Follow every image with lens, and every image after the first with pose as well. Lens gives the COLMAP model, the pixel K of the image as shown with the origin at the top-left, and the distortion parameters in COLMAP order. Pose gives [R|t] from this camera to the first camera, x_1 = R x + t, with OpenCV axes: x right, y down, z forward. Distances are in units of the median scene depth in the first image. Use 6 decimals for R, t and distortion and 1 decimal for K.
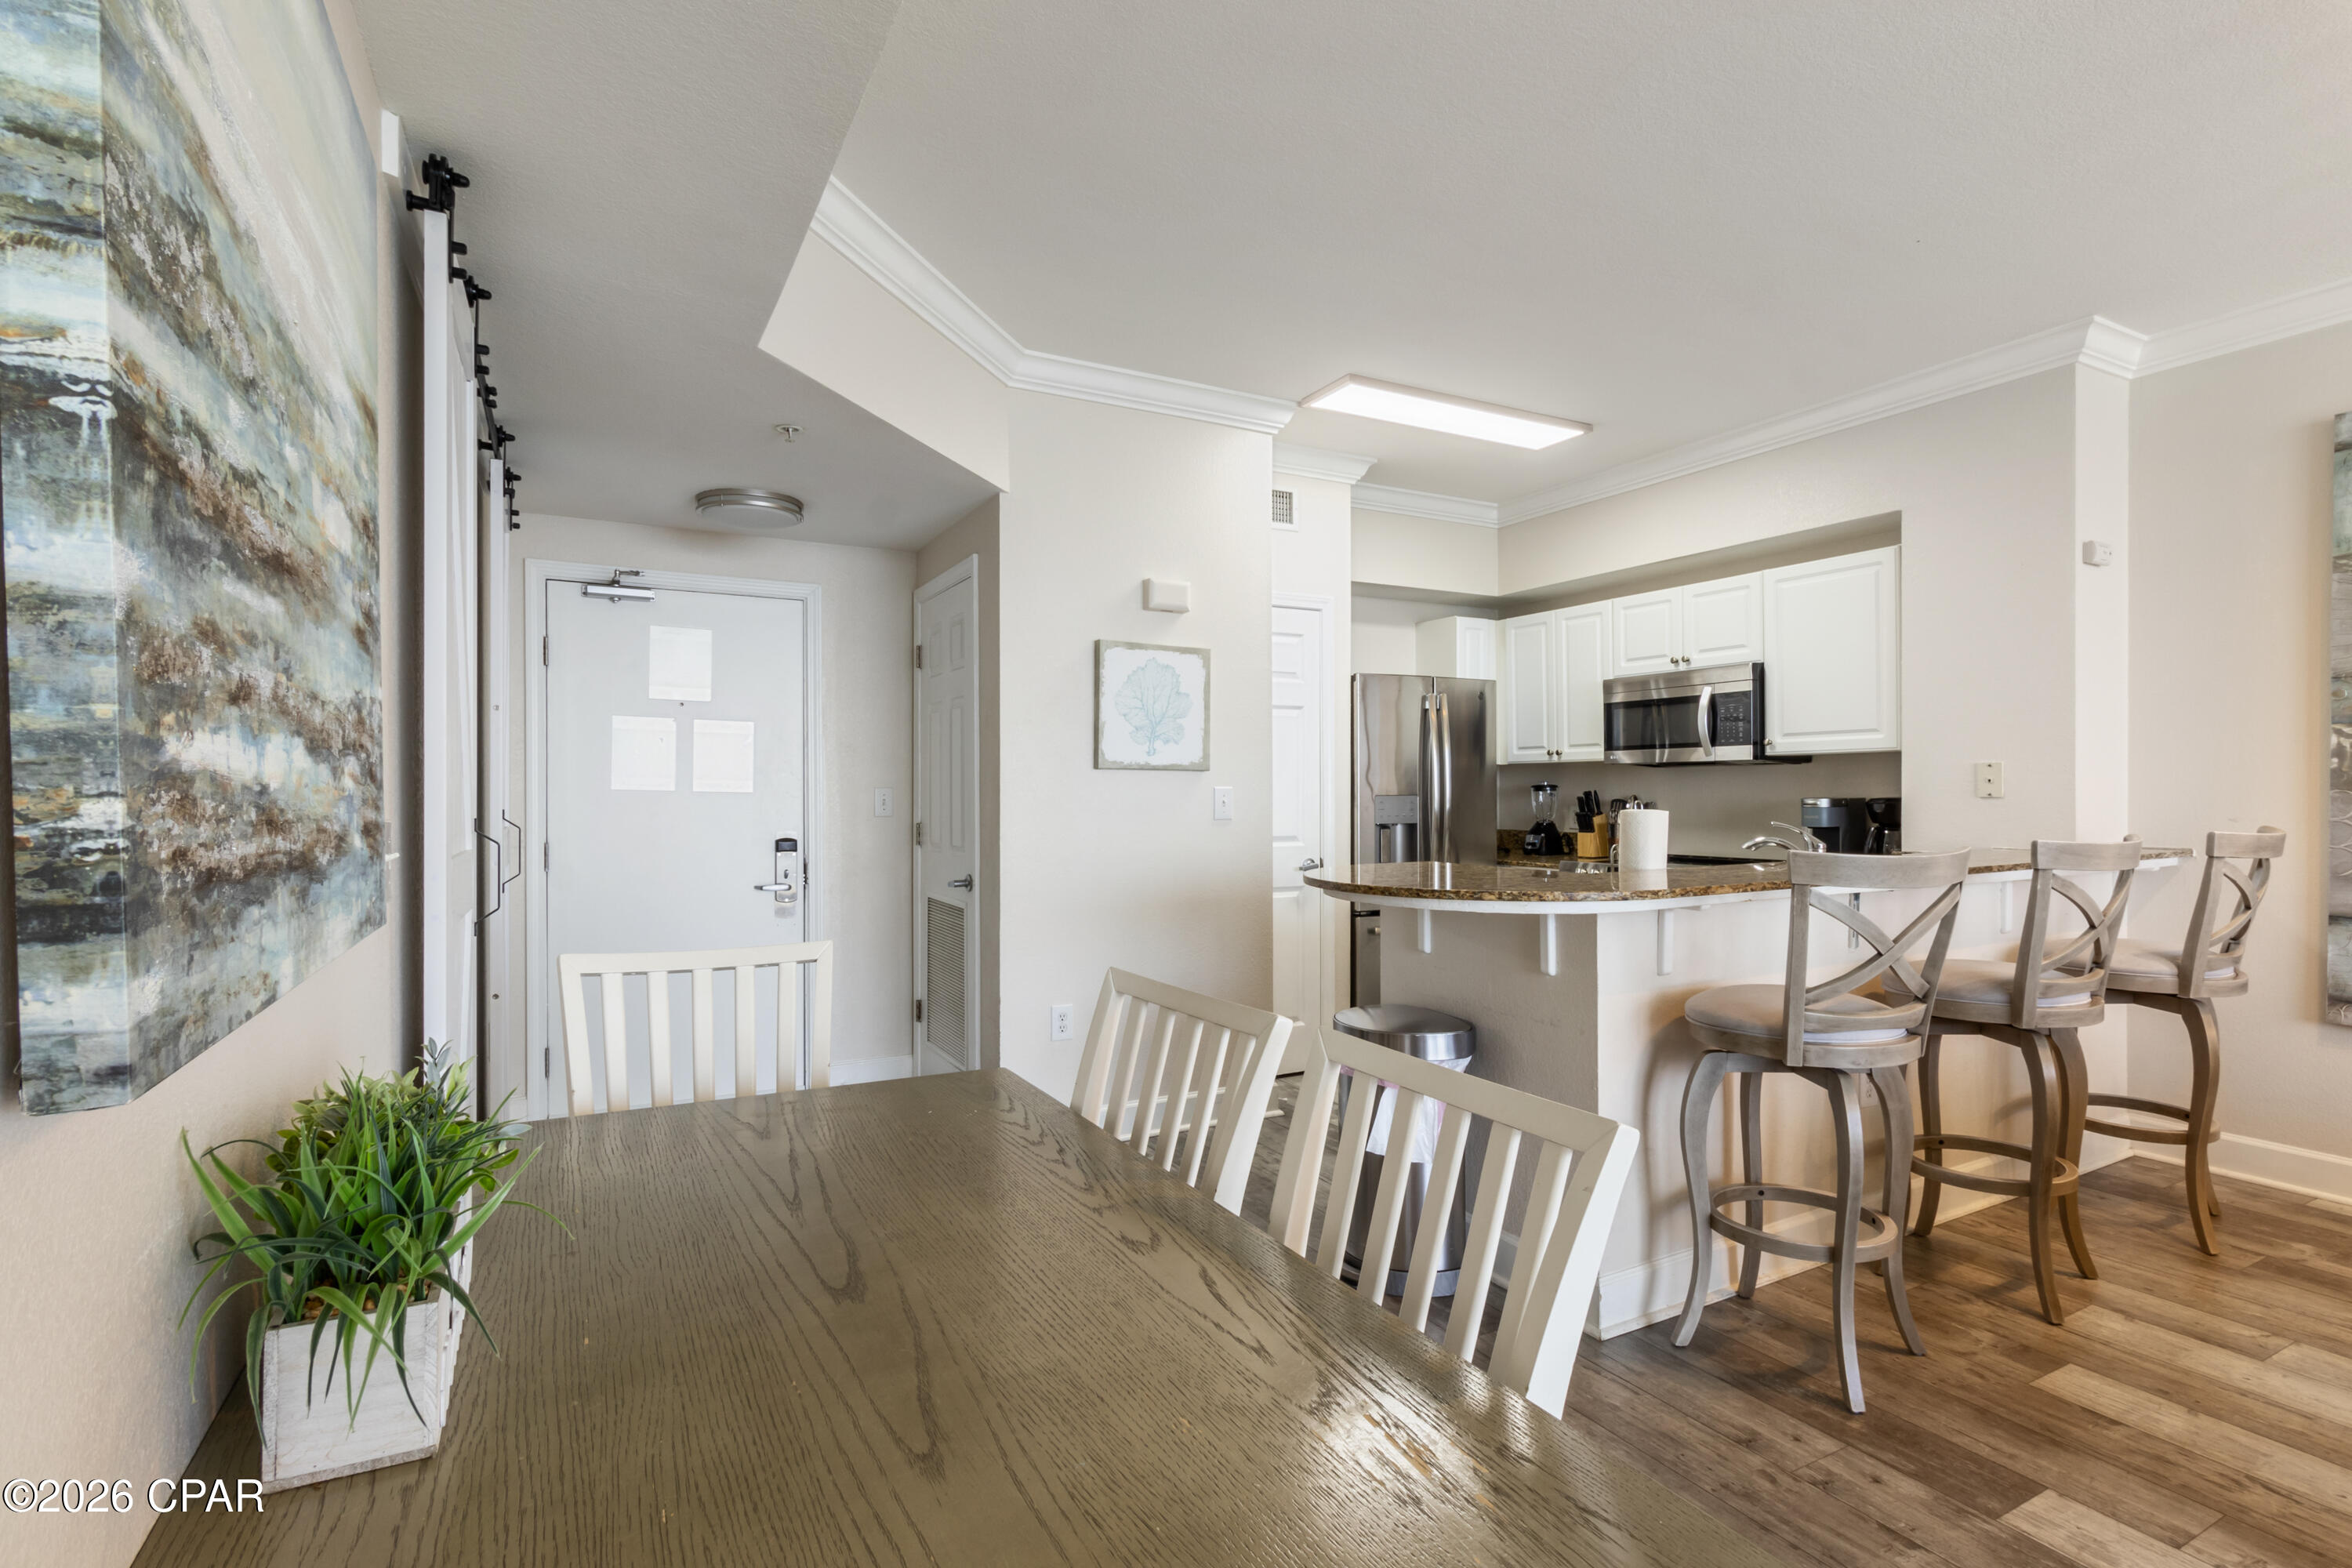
lens RADIAL K [[1109.5, 0, 1181.7], [0, 1109.5, 794.4], [0, 0, 1]] dist [0.001010, 0.001215]
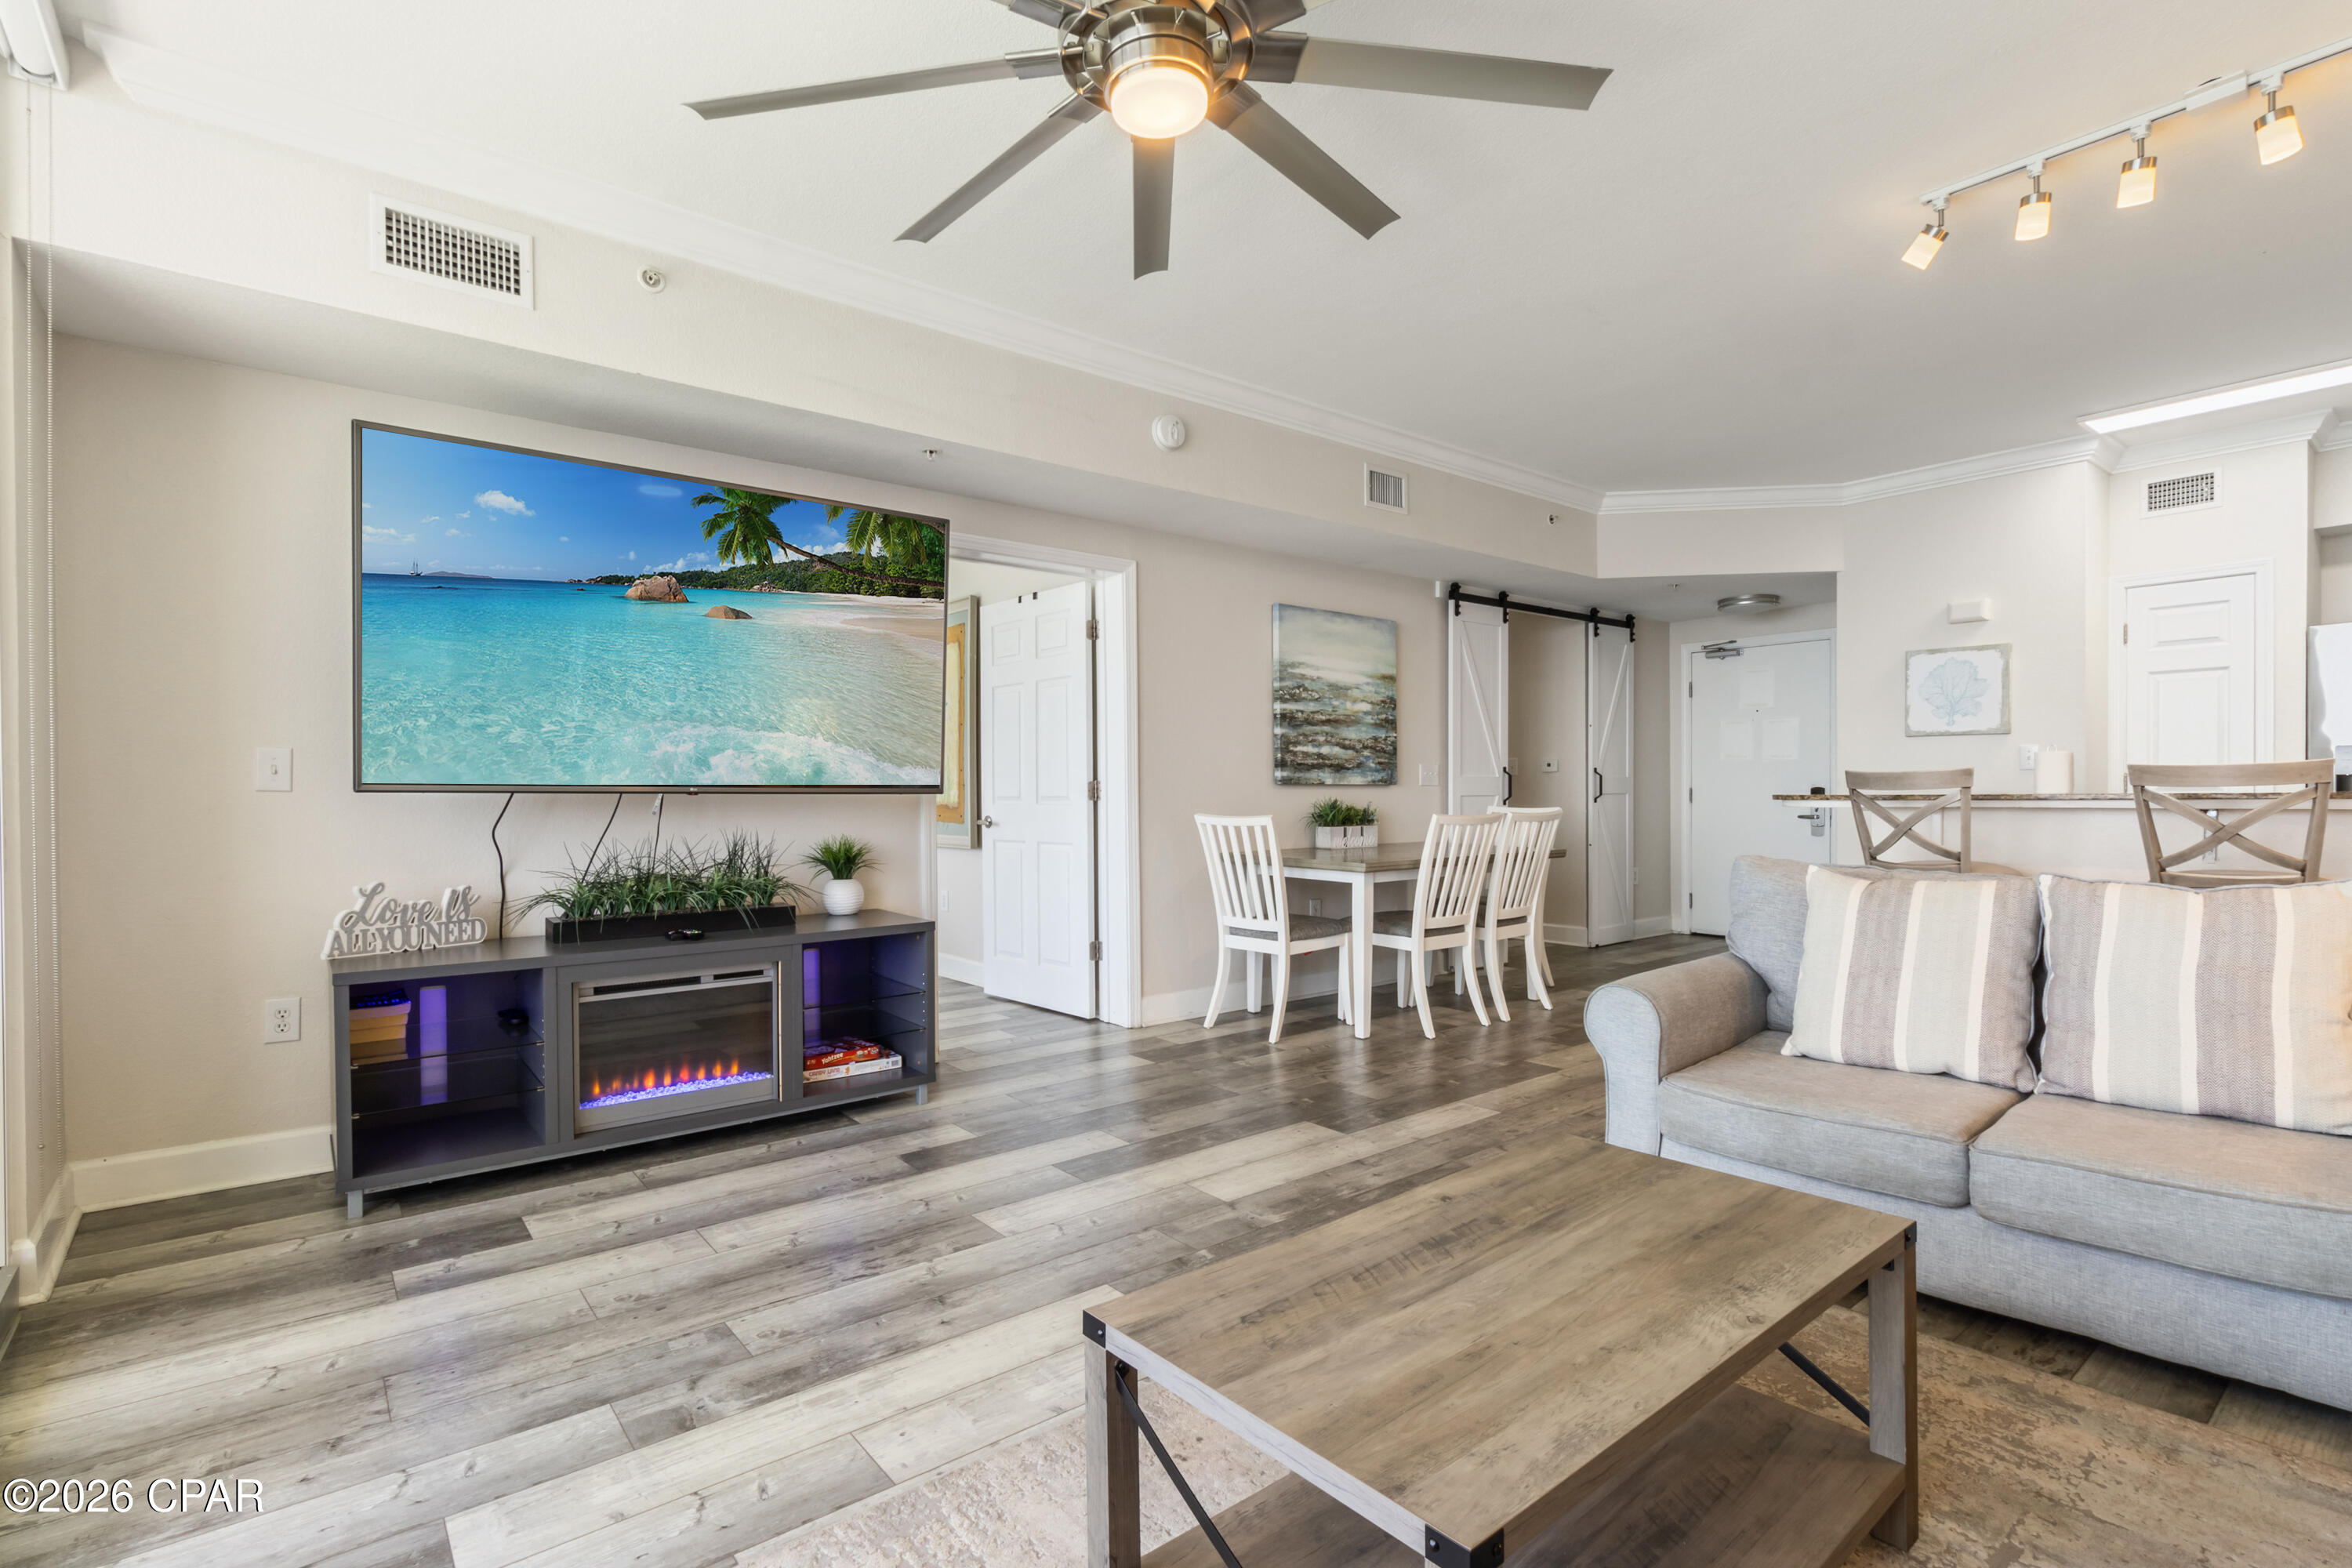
lens RADIAL K [[1095.4, 0, 1172.0], [0, 1095.4, 809.4], [0, 0, 1]] dist [-0.000658, -0.000177]
pose [[0.181762, 0.016885, -0.983198, 1.016006], [0.003774, 0.999833, 0.017868, 0.038643], [0.983335, -0.006958, 0.181668, -0.217870]]
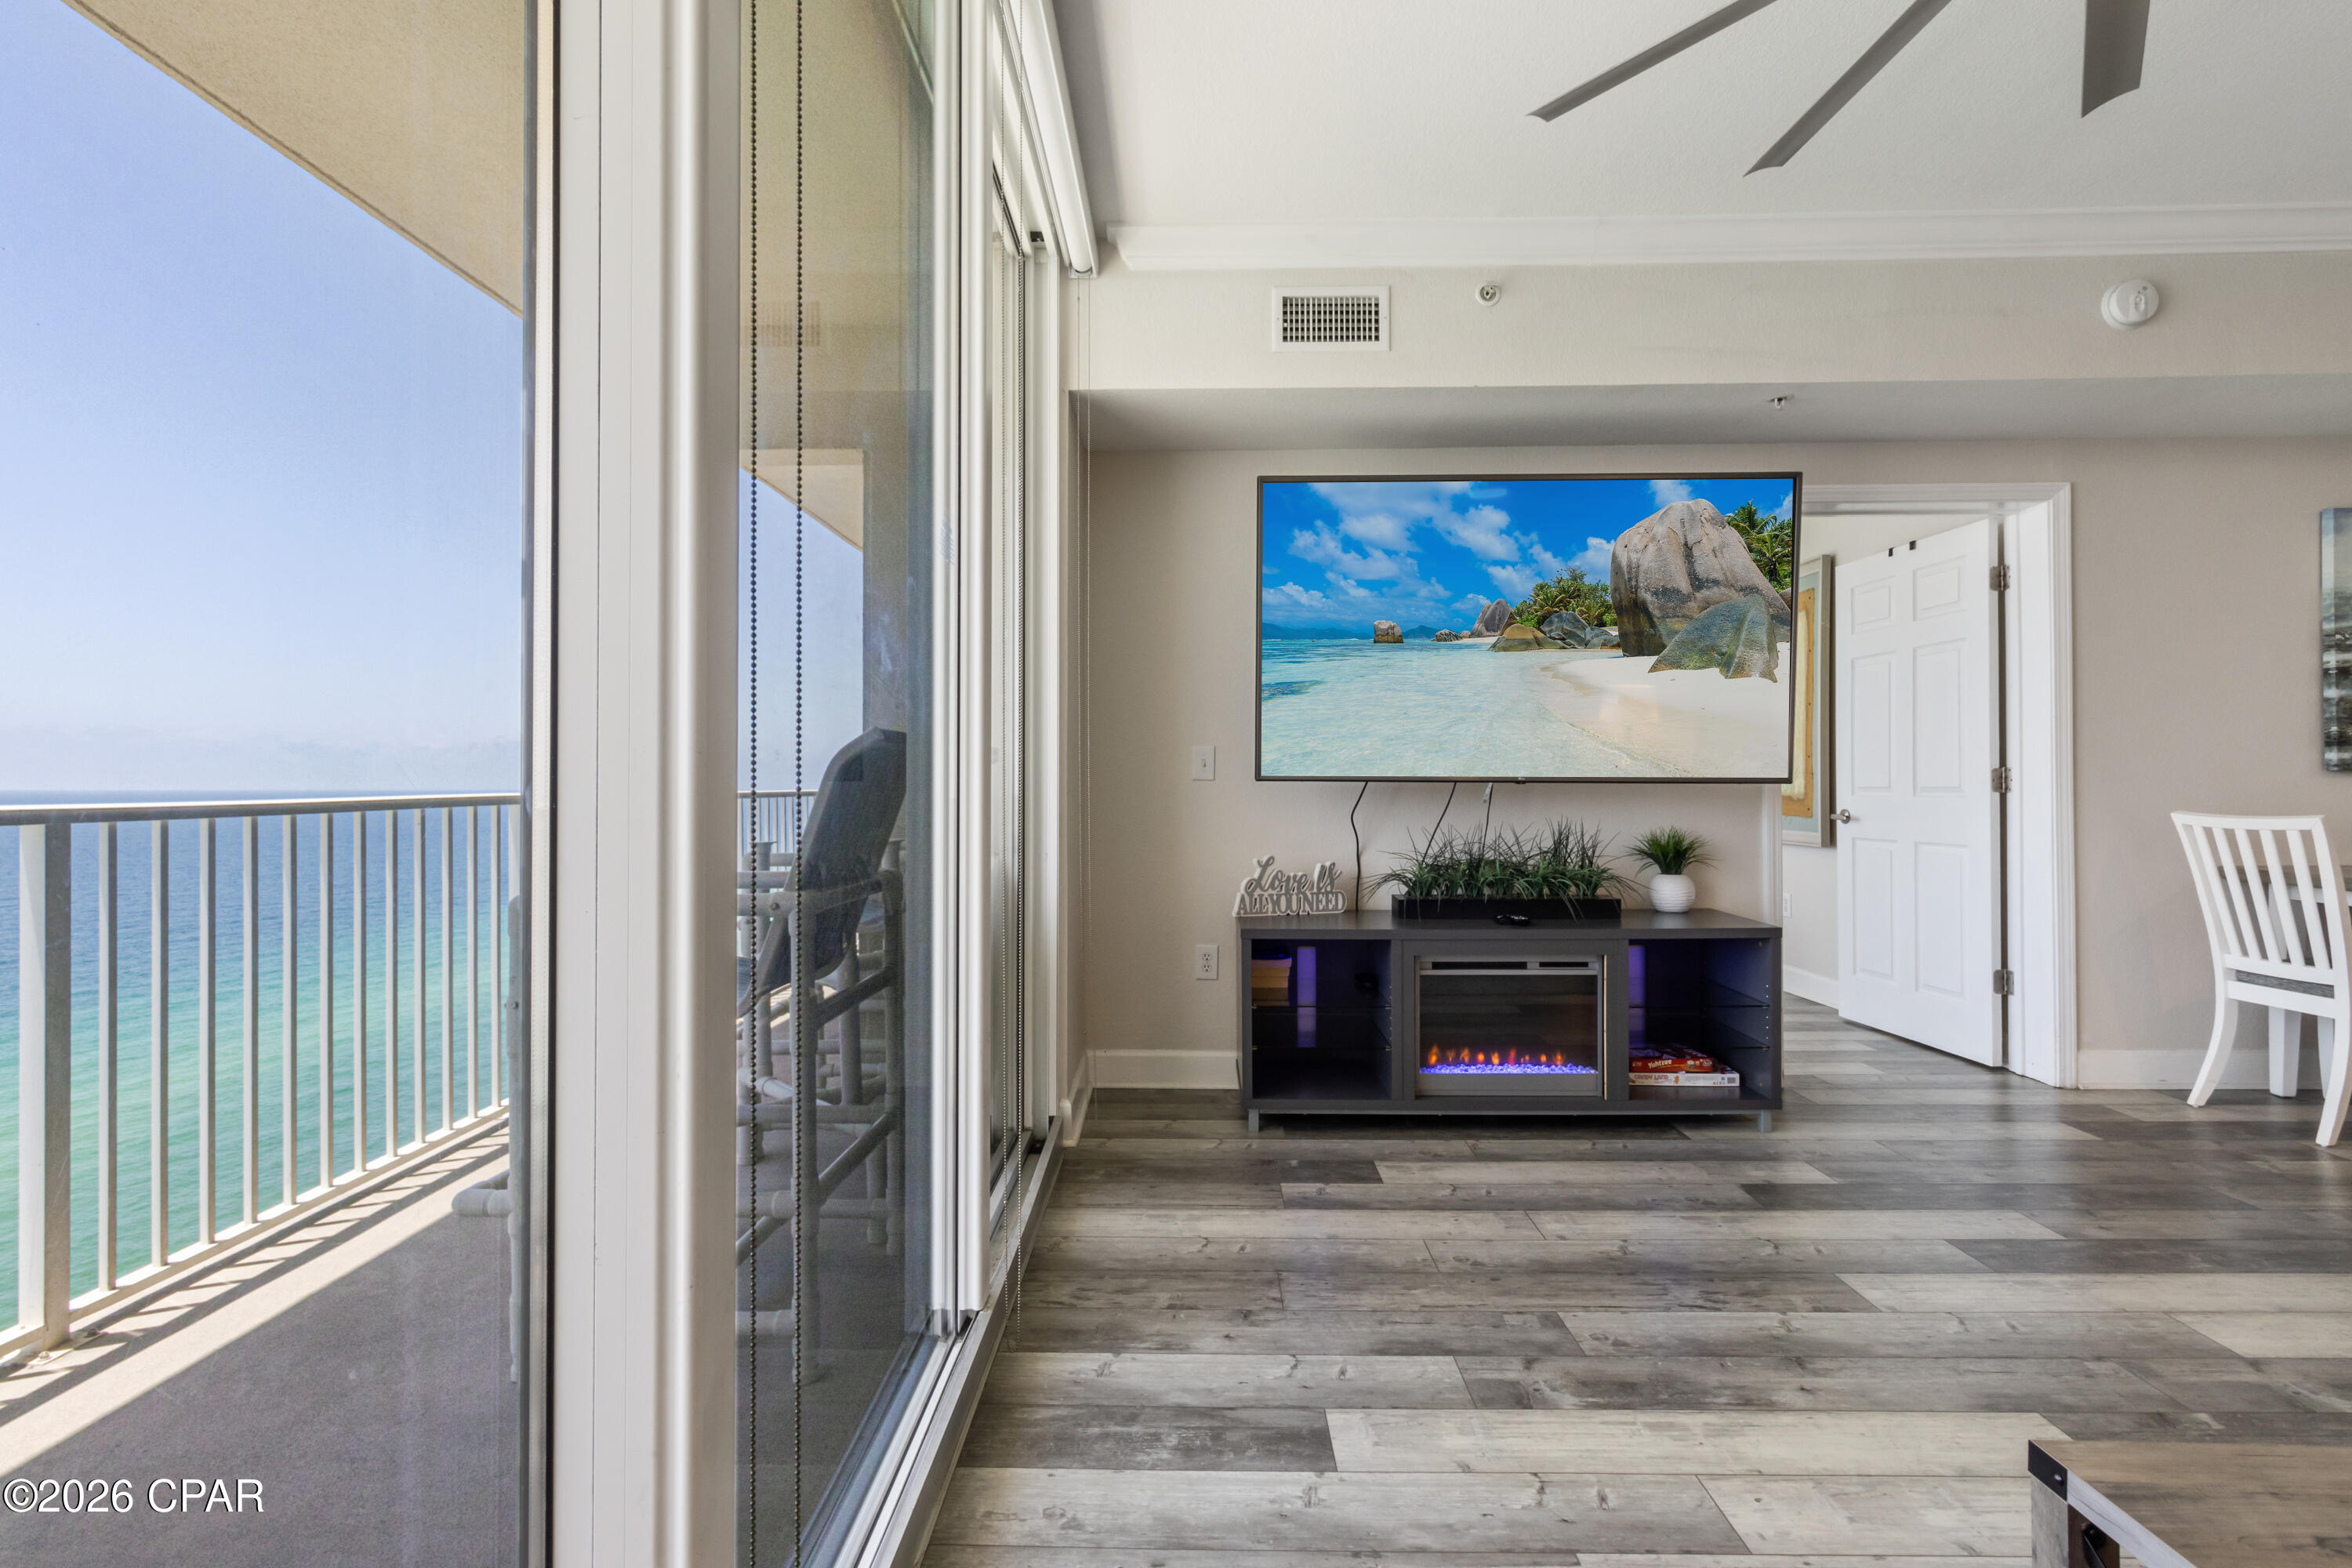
lens RADIAL K [[1113.0, 0, 1176.0], [0, 1113.0, 784.0], [0, 0, 1]] dist [0.002129, -0.000771]
pose [[-0.493497, 0.003224, -0.869741, 1.017946], [0.003496, 0.999992, 0.001723, 0.038624], [0.869740, -0.002190, -0.493505, -0.228531]]
